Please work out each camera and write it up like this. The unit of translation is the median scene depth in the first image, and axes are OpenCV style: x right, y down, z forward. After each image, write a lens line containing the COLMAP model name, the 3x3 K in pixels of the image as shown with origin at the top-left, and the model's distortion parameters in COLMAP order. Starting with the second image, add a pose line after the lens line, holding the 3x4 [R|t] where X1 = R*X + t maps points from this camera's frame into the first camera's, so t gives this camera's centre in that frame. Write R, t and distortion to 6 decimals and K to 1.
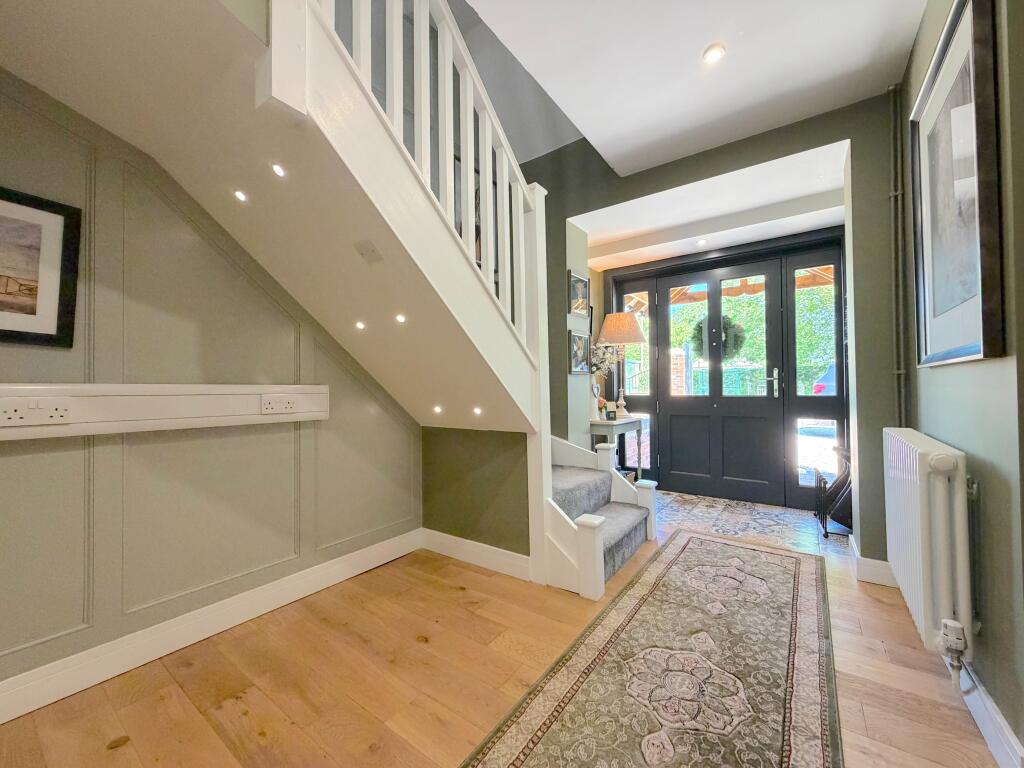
lens RADIAL K [[408.2, 0, 509.0], [0, 408.2, 382.1], [0, 0, 1]] dist [0.001237, -0.000344]
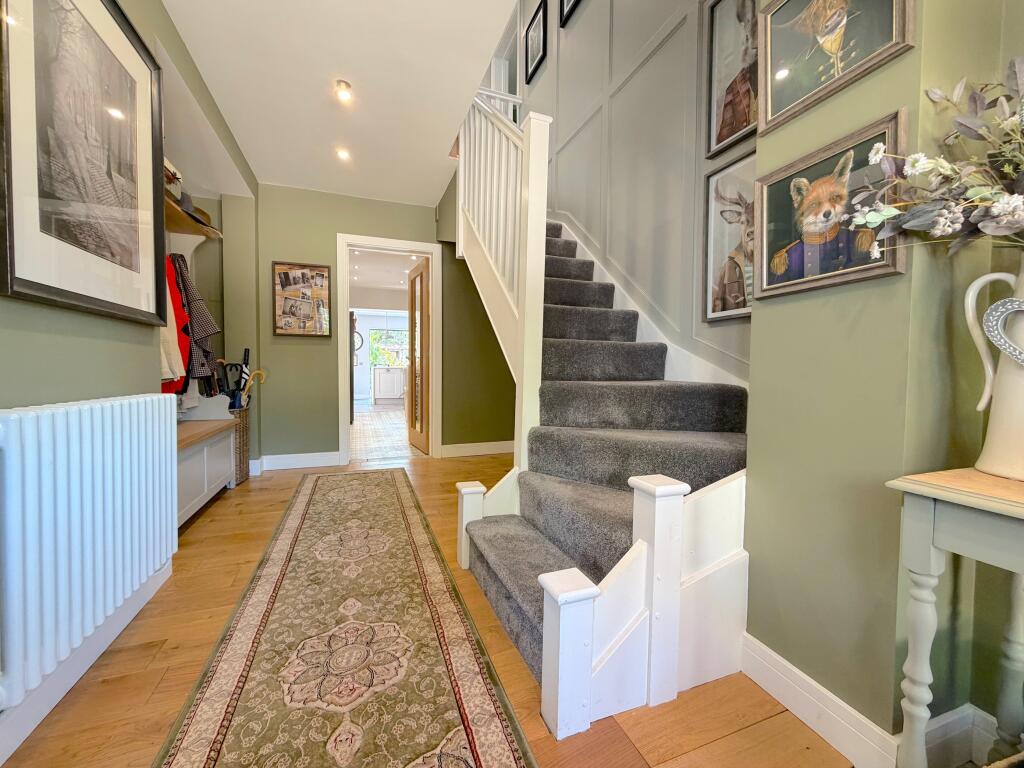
lens RADIAL K [[408.2, 0, 510.5], [0, 408.2, 382.8], [0, 0, 1]] dist [0.001237, -0.000344]
pose [[-0.552553, 0.036541, -0.832676, 0.601795], [0.016412, 0.999322, 0.032963, 0.042578], [0.833316, 0.004548, -0.552778, 1.036433]]
